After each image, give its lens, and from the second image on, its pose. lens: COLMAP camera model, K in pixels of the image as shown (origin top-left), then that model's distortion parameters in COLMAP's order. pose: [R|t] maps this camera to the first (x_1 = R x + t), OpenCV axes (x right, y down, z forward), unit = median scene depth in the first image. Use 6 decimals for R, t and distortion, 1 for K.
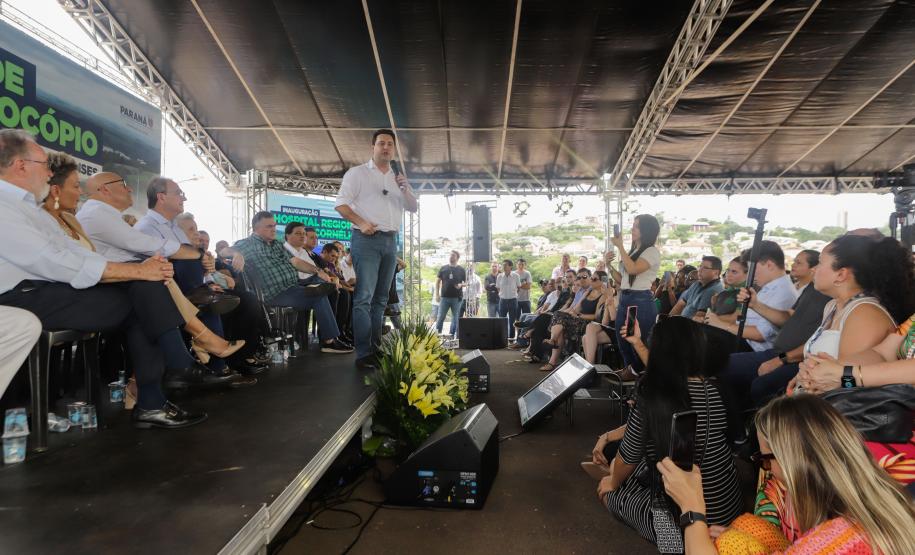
lens RADIAL K [[659.6, 0, 482.6], [0, 659.6, 273.1], [0, 0, 1]] dist [0.025029, 0.012882]
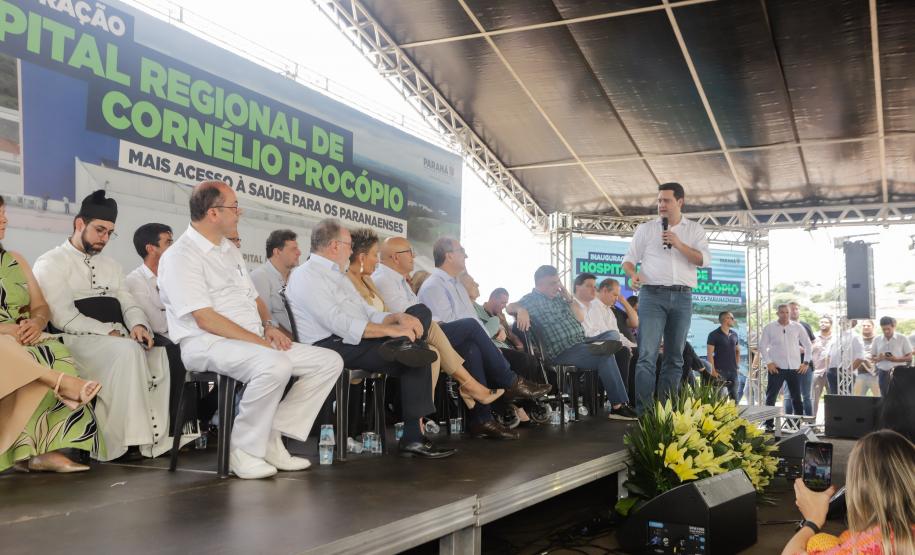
lens RADIAL K [[938.4, 0, 458.6], [0, 938.4, 275.9], [0, 0, 1]] dist [0.050318, 0.000000]
pose [[0.885875, -0.021878, -0.463408, 0.136022], [-0.008149, 0.998000, -0.062693, 0.007238], [0.463853, 0.059315, 0.883925, -0.182957]]
